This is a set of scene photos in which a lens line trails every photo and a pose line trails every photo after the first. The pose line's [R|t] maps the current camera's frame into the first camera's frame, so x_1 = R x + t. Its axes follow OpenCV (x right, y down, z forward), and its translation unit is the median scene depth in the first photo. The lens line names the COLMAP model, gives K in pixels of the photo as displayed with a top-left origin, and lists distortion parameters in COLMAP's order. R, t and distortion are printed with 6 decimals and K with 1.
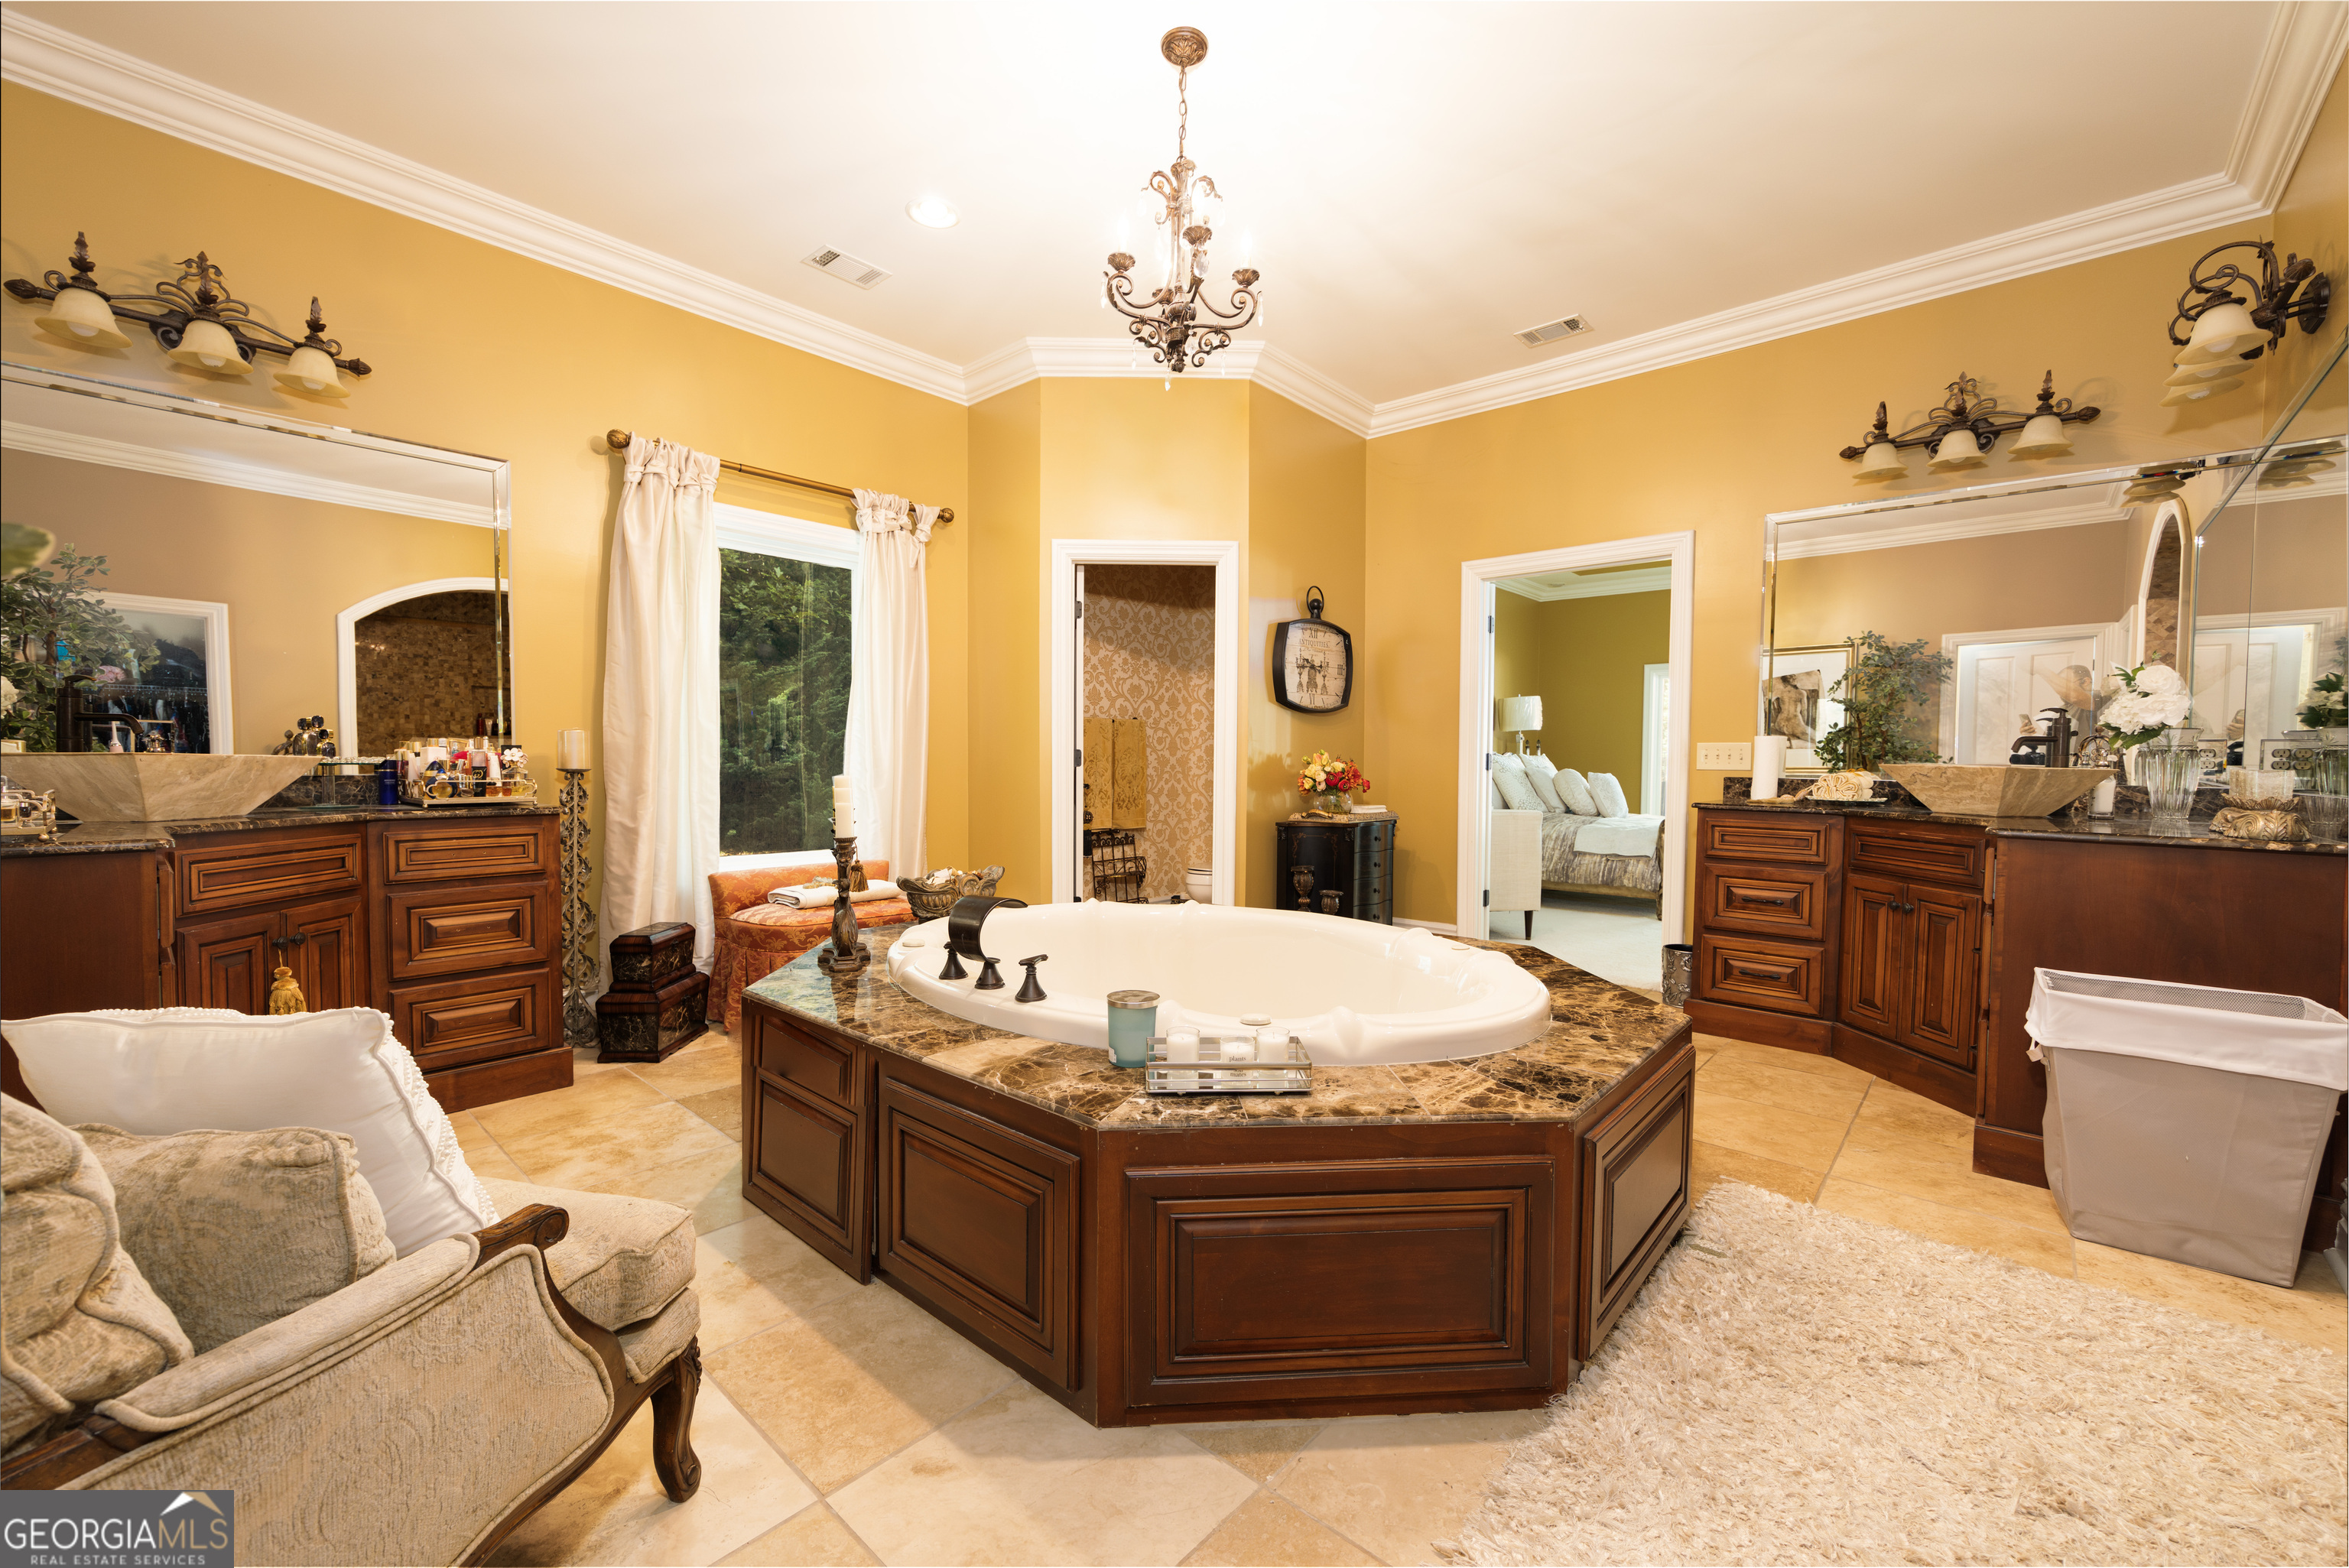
lens RADIAL K [[942.8, 0, 1170.8], [0, 942.8, 781.7], [0, 0, 1]] dist [0.000522, 0.001664]
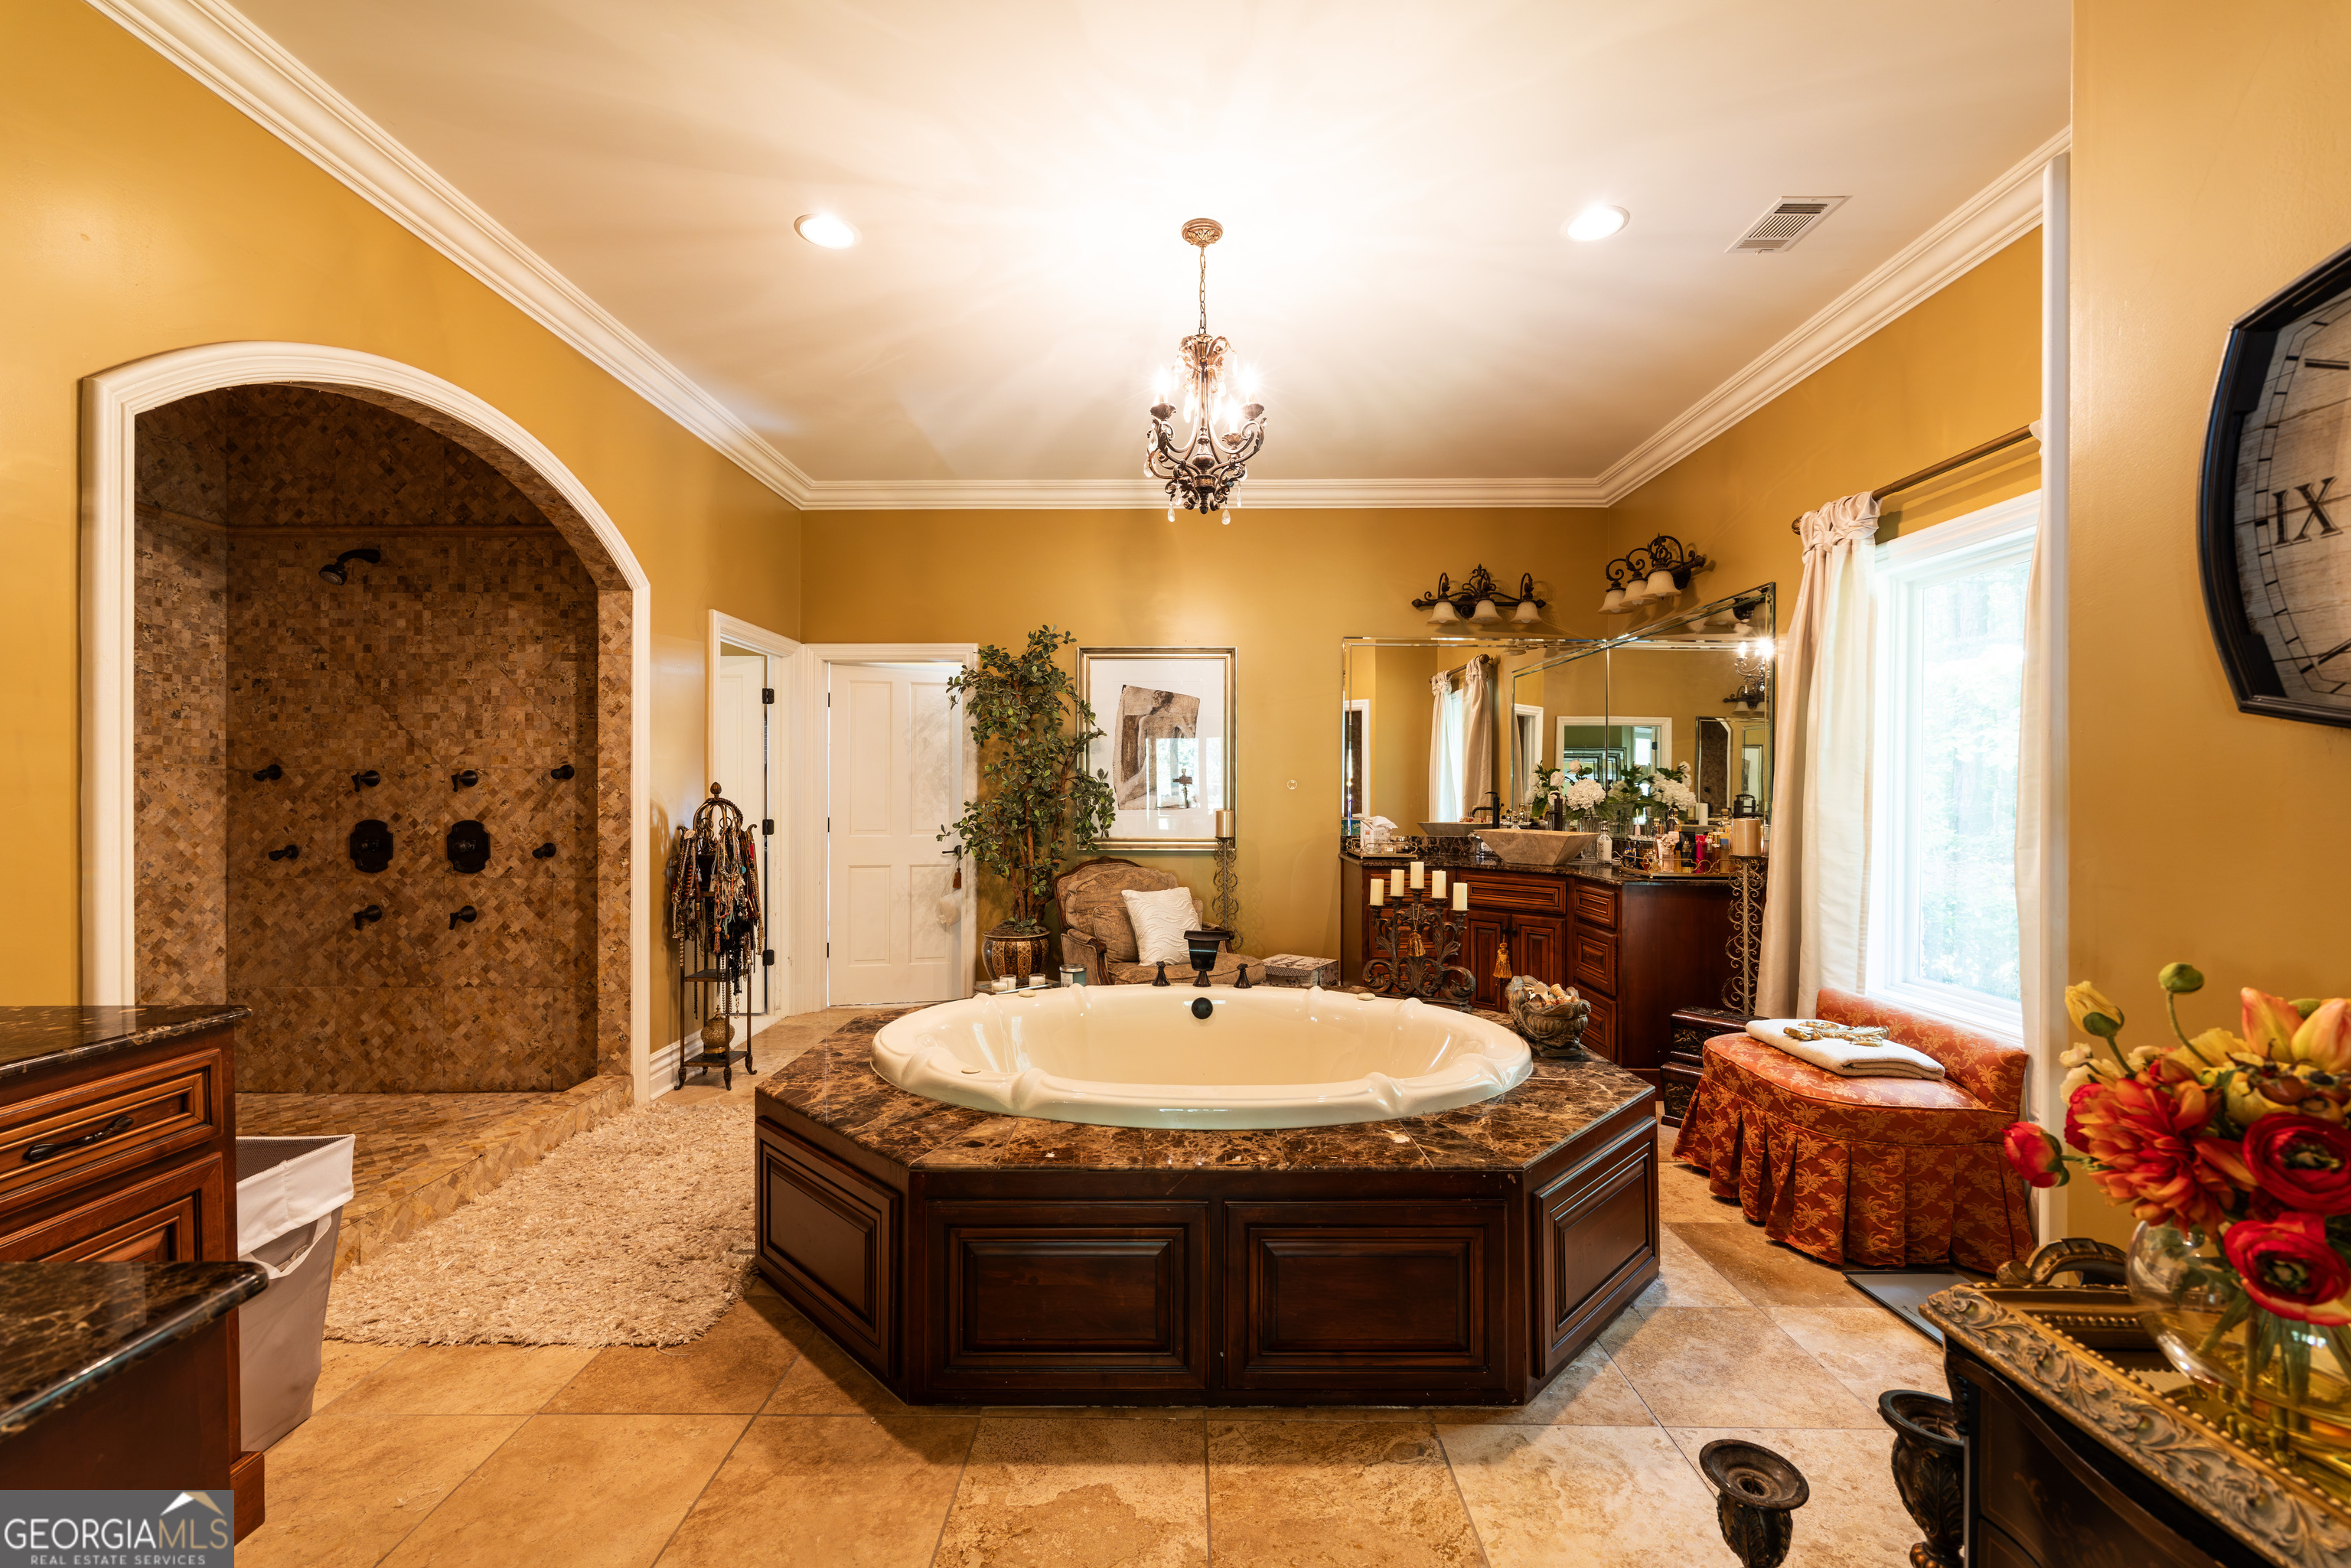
lens RADIAL K [[943.6, 0, 1178.7], [0, 943.6, 794.9], [0, 0, 1]] dist [0.000522, 0.001664]
pose [[-0.733778, -0.001181, -0.679389, 0.757679], [-0.020205, 0.999594, 0.020085, -0.116502], [0.679089, 0.028465, -0.733504, 1.732690]]
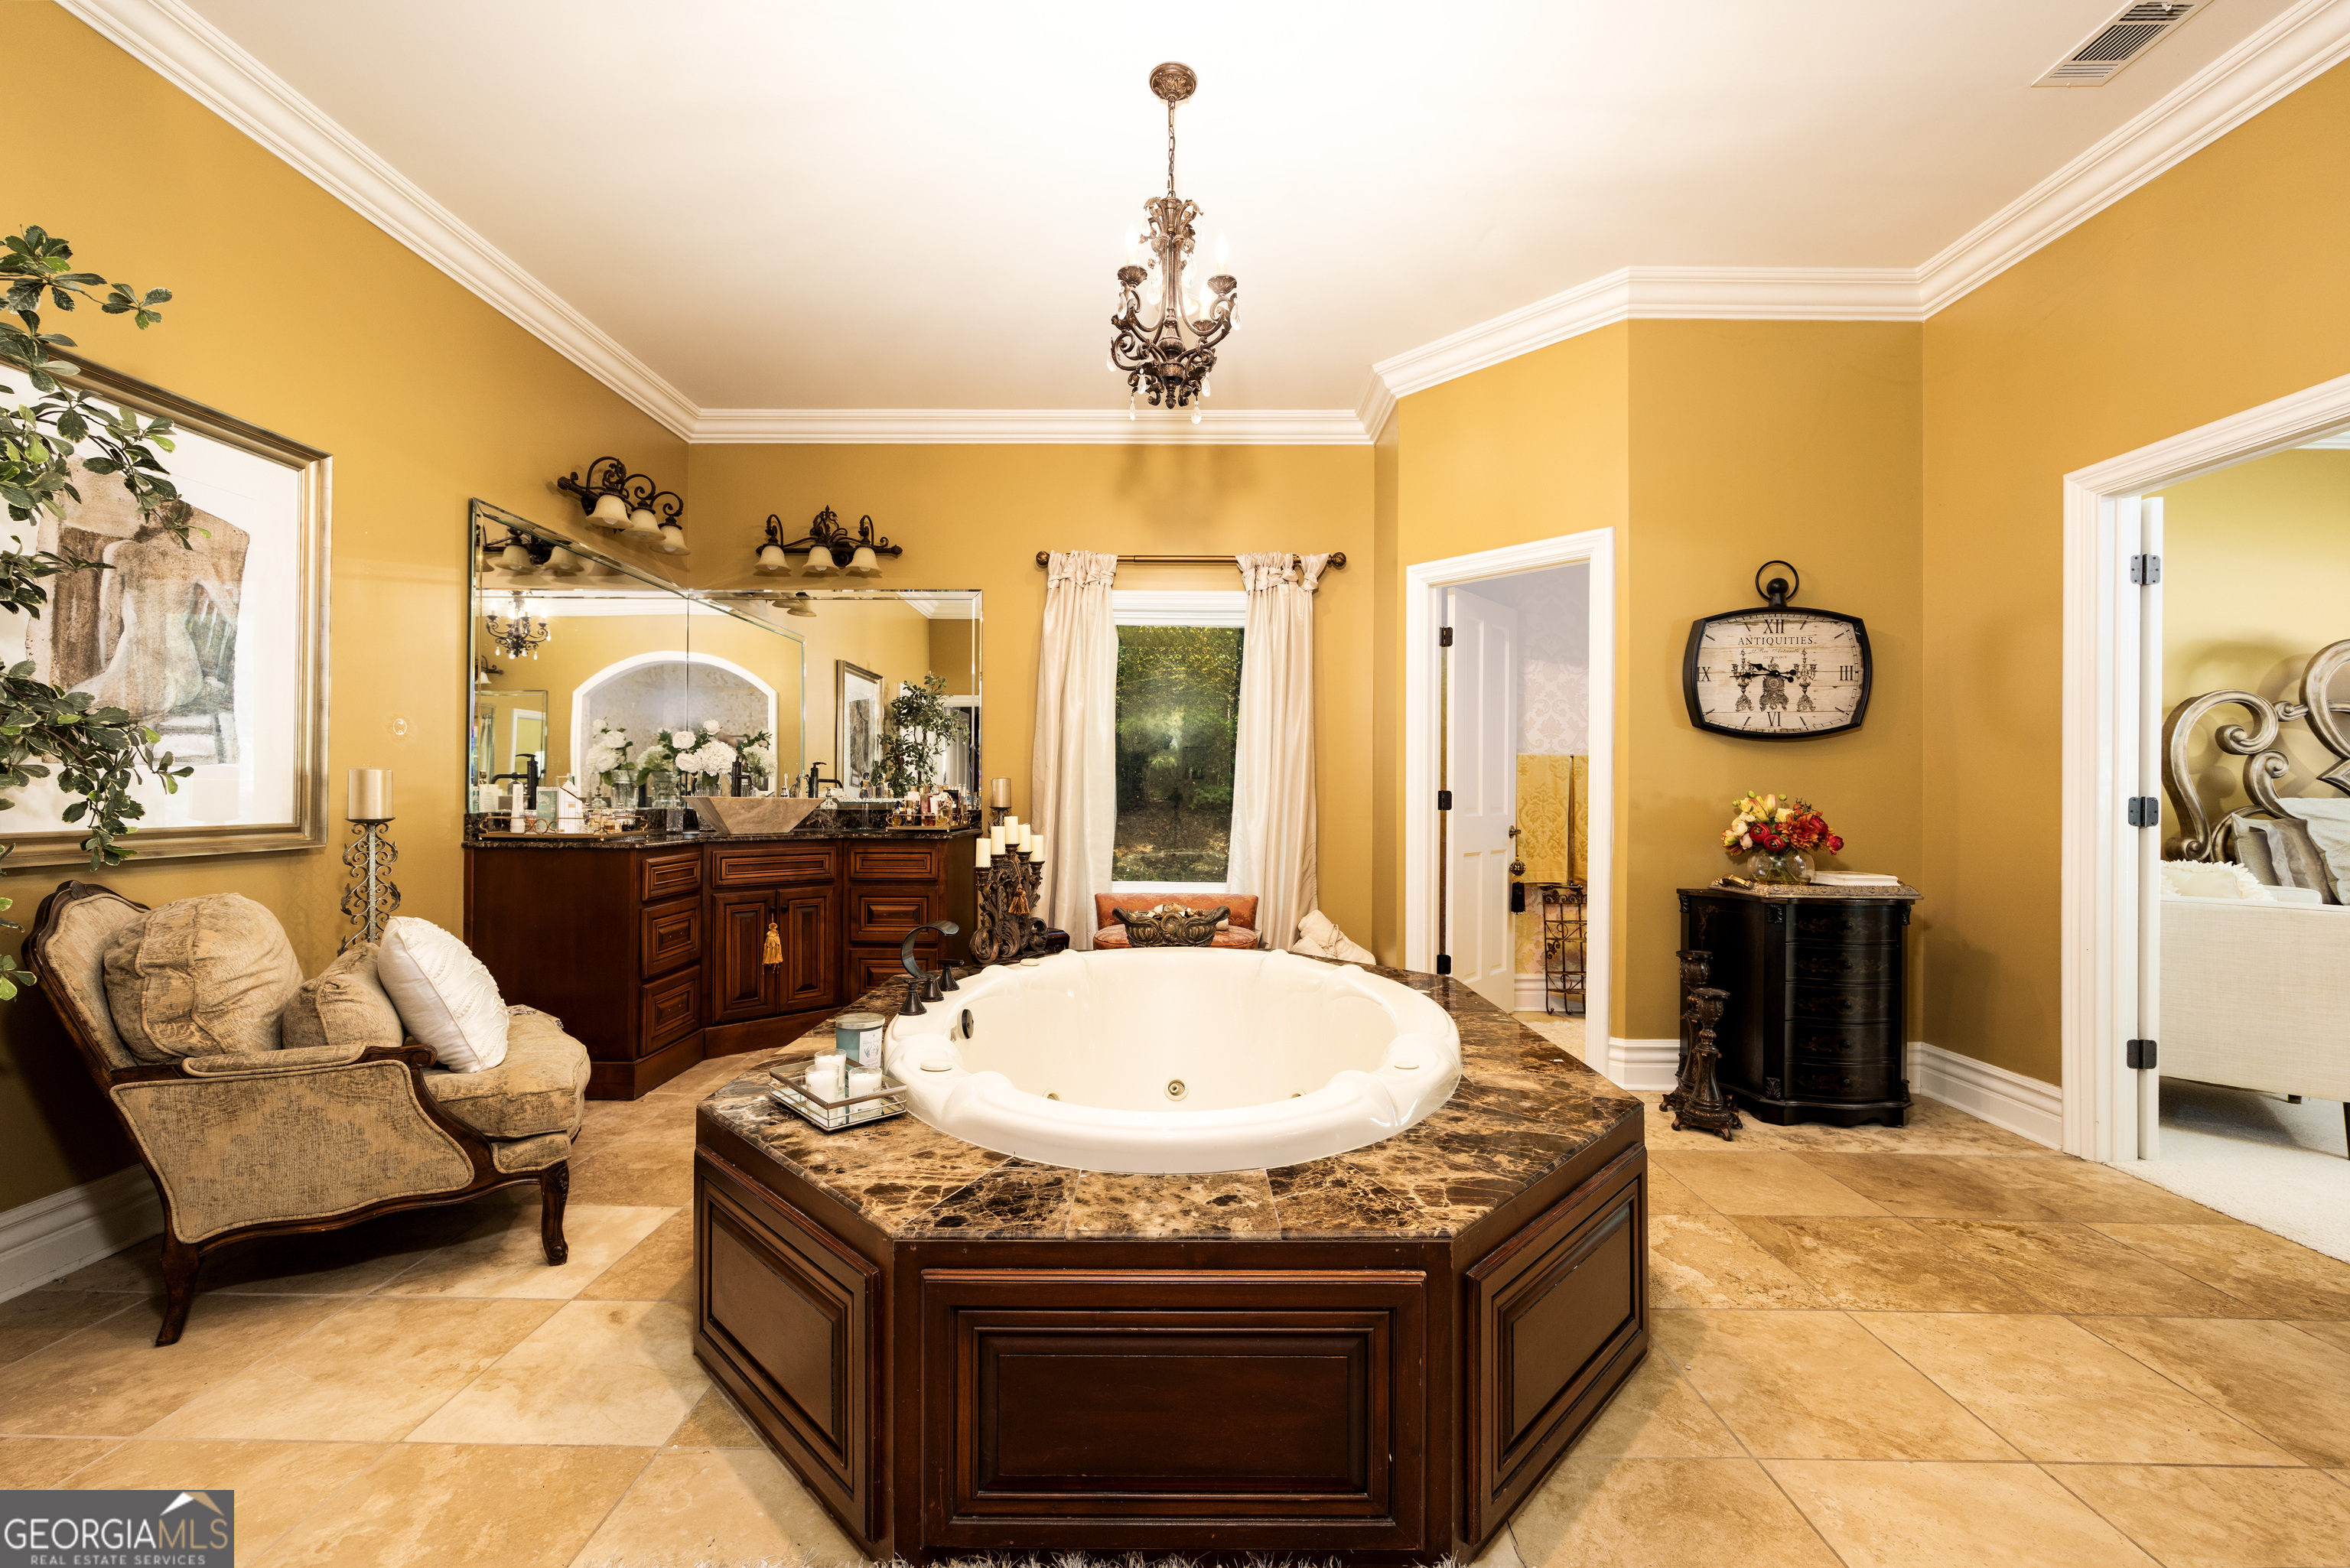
lens RADIAL K [[943.2, 0, 1159.0], [0, 943.2, 787.6], [0, 0, 1]] dist [0.000522, 0.001664]
pose [[0.664086, -0.003182, -0.747649, 0.697881], [-0.019767, 0.999567, -0.021812, -0.021176], [0.747394, 0.029263, 0.663736, 0.339851]]
